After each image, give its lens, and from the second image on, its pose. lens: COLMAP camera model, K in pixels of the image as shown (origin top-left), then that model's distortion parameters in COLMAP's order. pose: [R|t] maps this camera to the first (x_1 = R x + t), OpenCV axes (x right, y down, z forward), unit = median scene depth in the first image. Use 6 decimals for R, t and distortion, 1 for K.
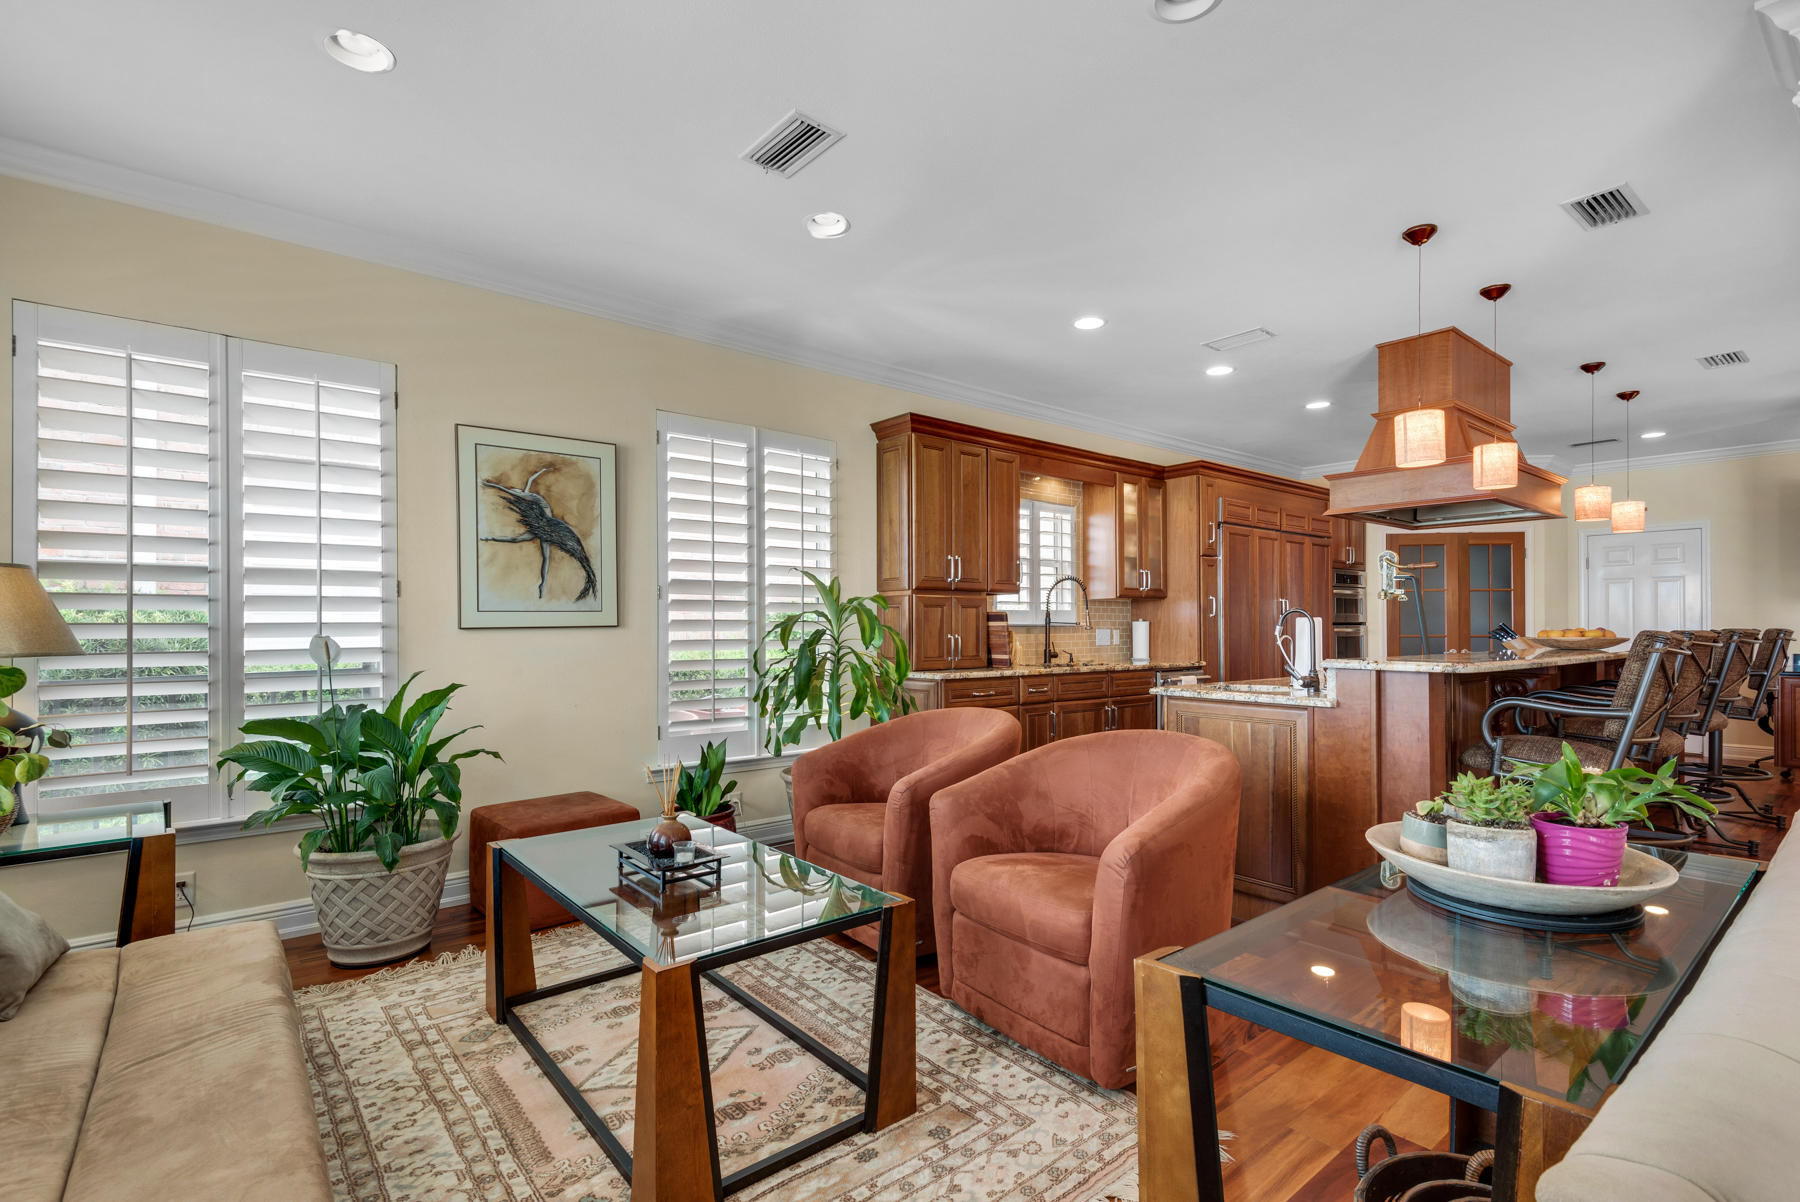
lens RADIAL K [[830.7, 0, 898.2], [0, 830.7, 612.9], [0, 0, 1]] dist [0.037397, -0.025391]
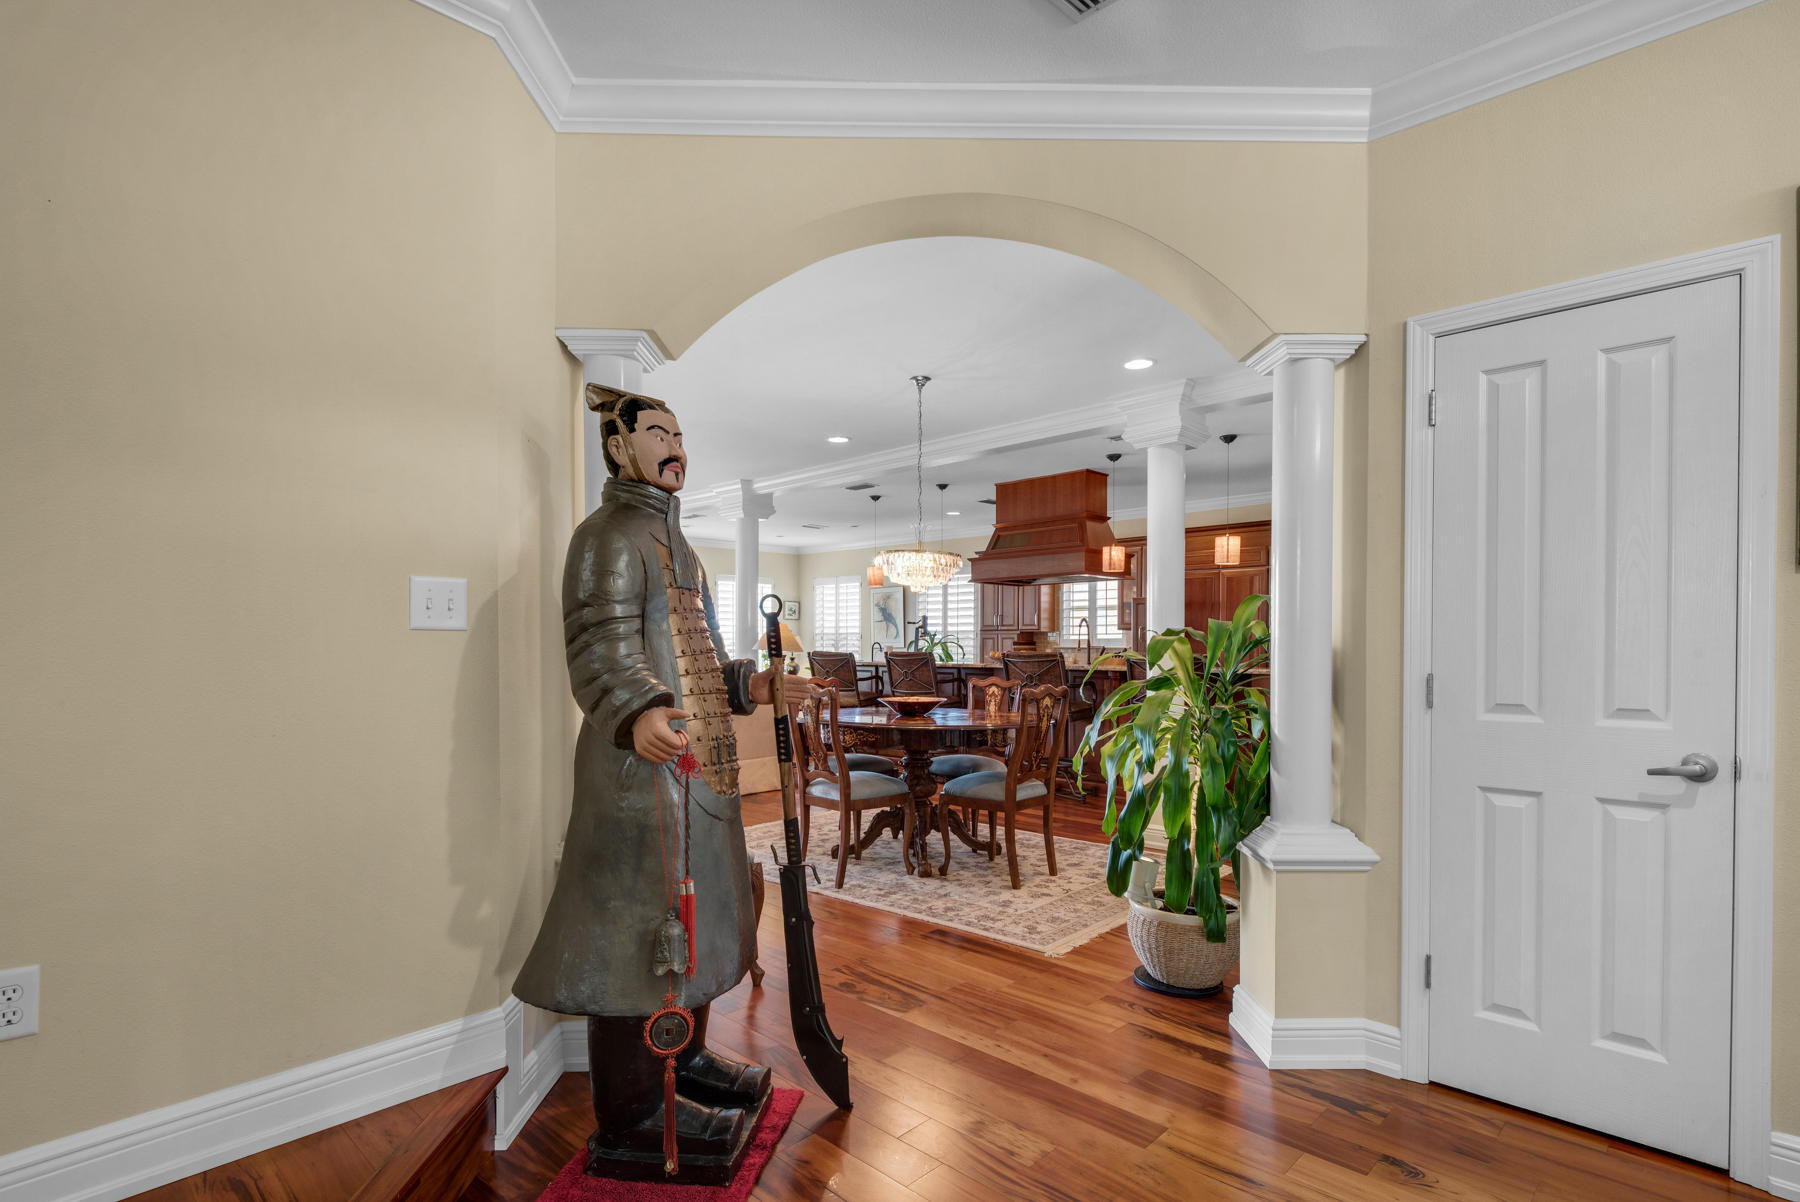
lens RADIAL K [[897.0, 0, 891.0], [0, 897.0, 652.1], [0, 0, 1]] dist [0.022849, -0.001588]
pose [[0.102501, 0.010800, -0.994674, 2.549141], [0.015857, 0.999796, 0.012490, -0.007833], [0.994607, -0.017053, 0.102309, 0.574707]]
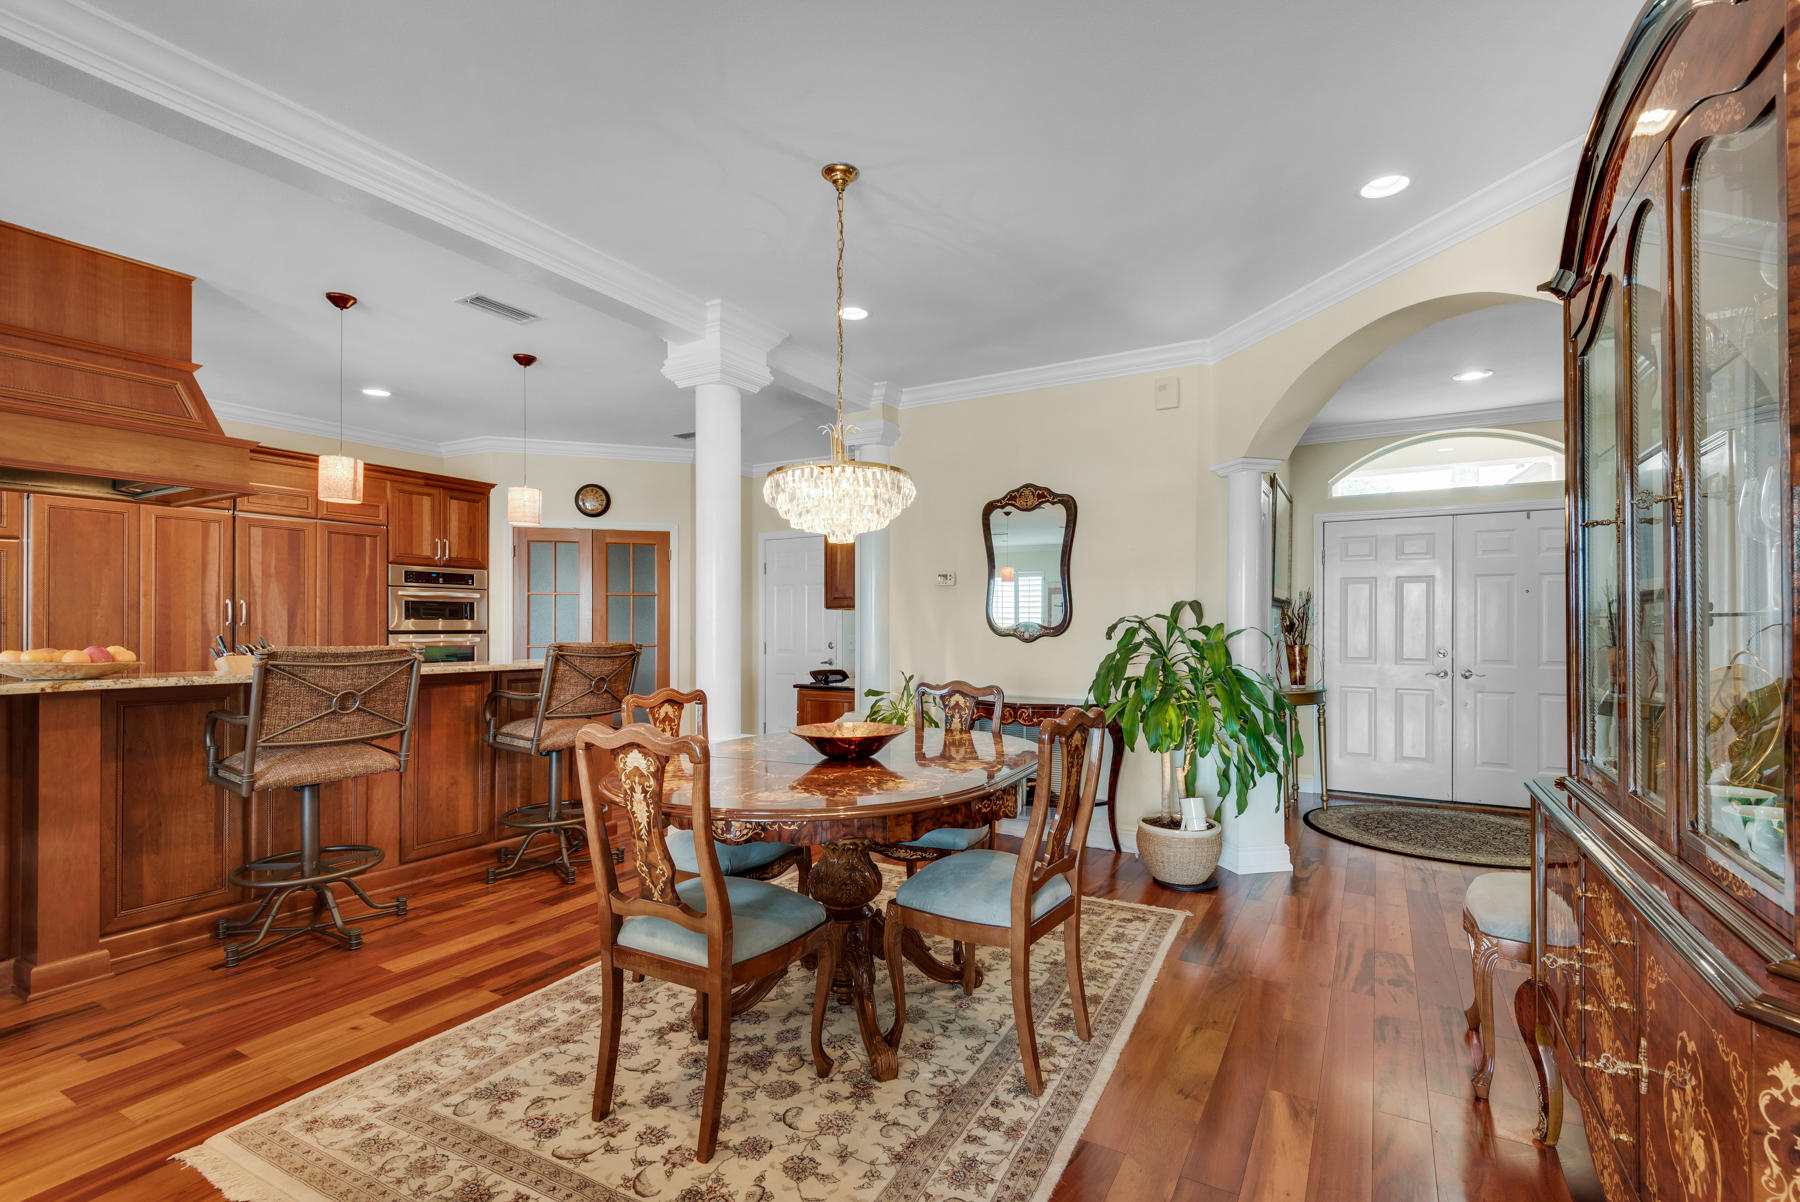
lens RADIAL K [[830.7, 0, 898.2], [0, 830.7, 612.9], [0, 0, 1]] dist [0.037397, -0.025391]
pose [[0.936088, 0.008404, 0.351664, 1.183738], [-0.008583, 0.999963, -0.001050, -0.015492], [-0.351660, -0.002036, 0.936126, 0.120190]]
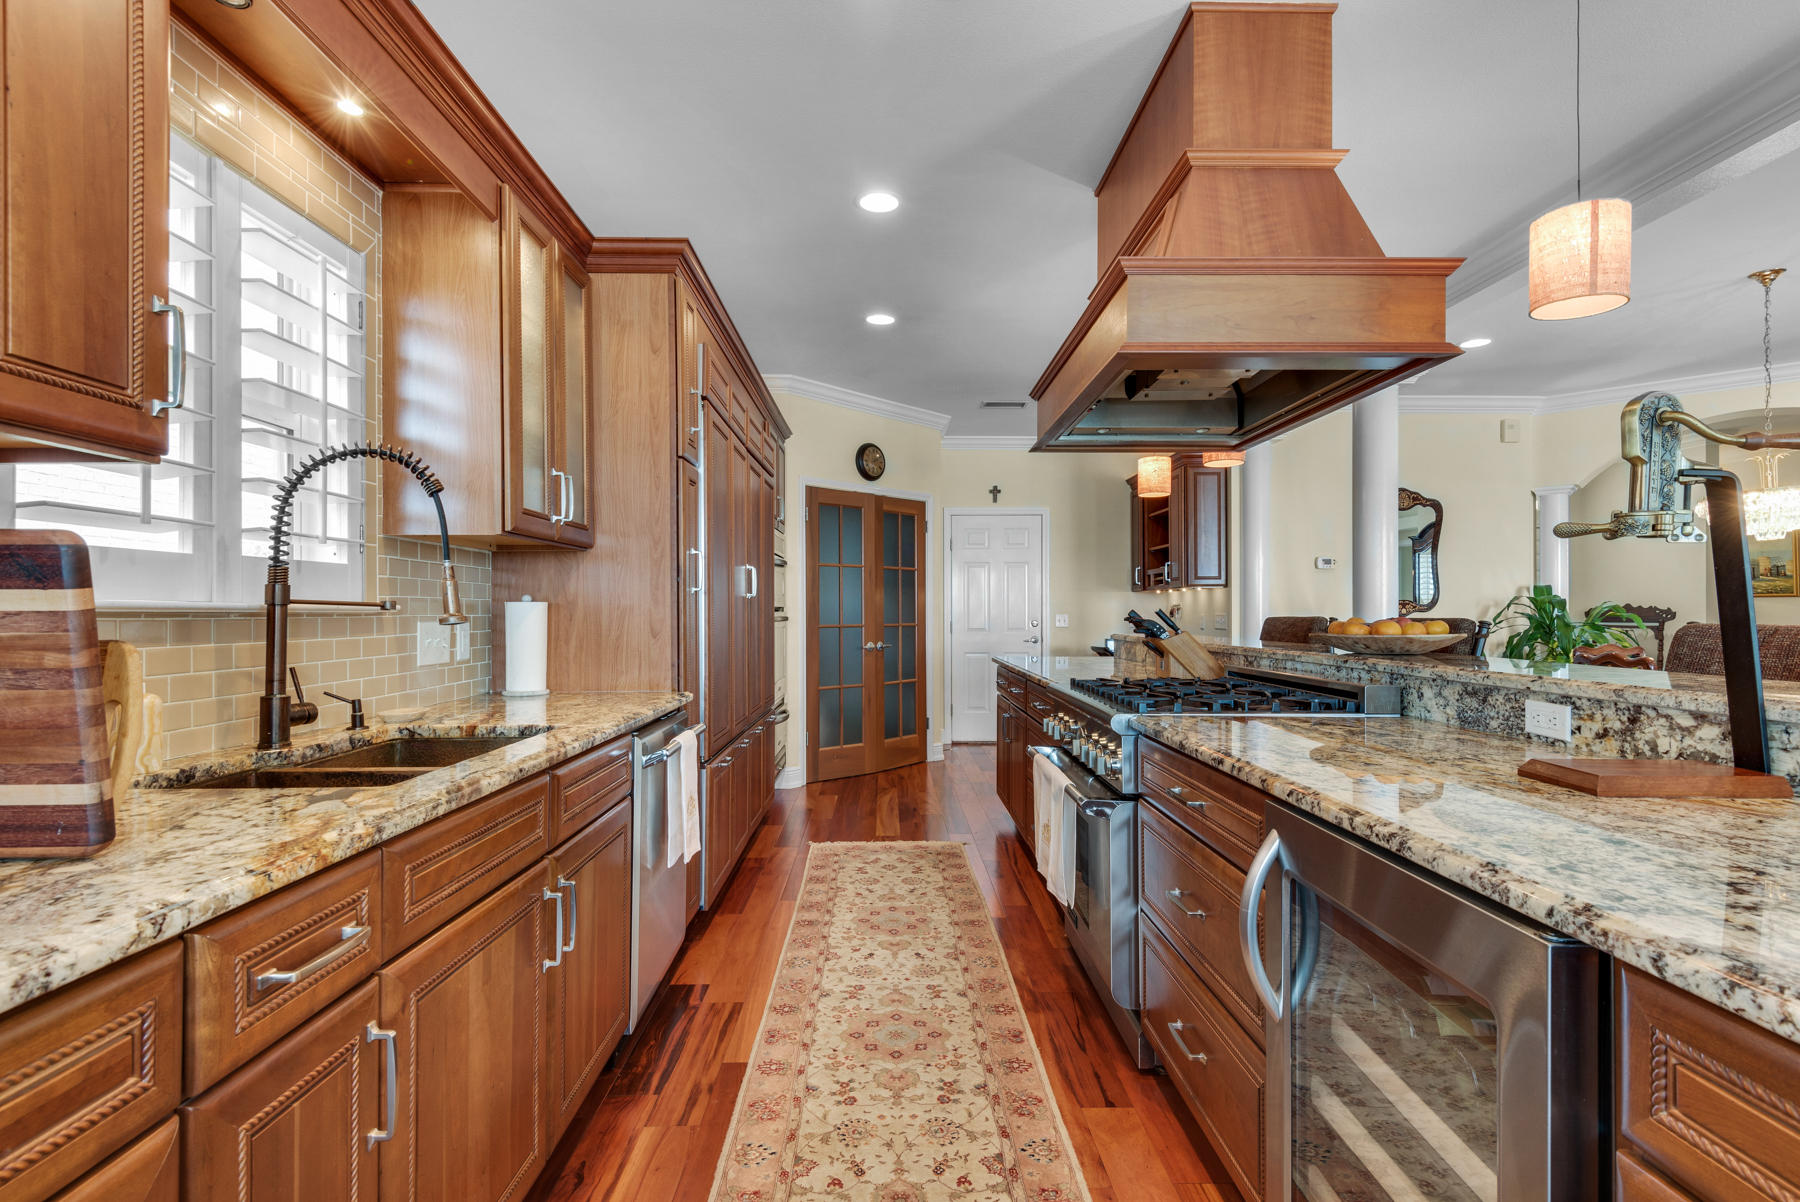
lens RADIAL K [[848.9, 0, 904.9], [0, 848.9, 605.9], [0, 0, 1]] dist [0.055022, -0.026898]
pose [[0.617140, 0.008166, 0.786811, 0.107626], [-0.017166, 0.999848, 0.003087, 0.011450], [-0.786666, -0.015411, 0.617186, 0.874980]]
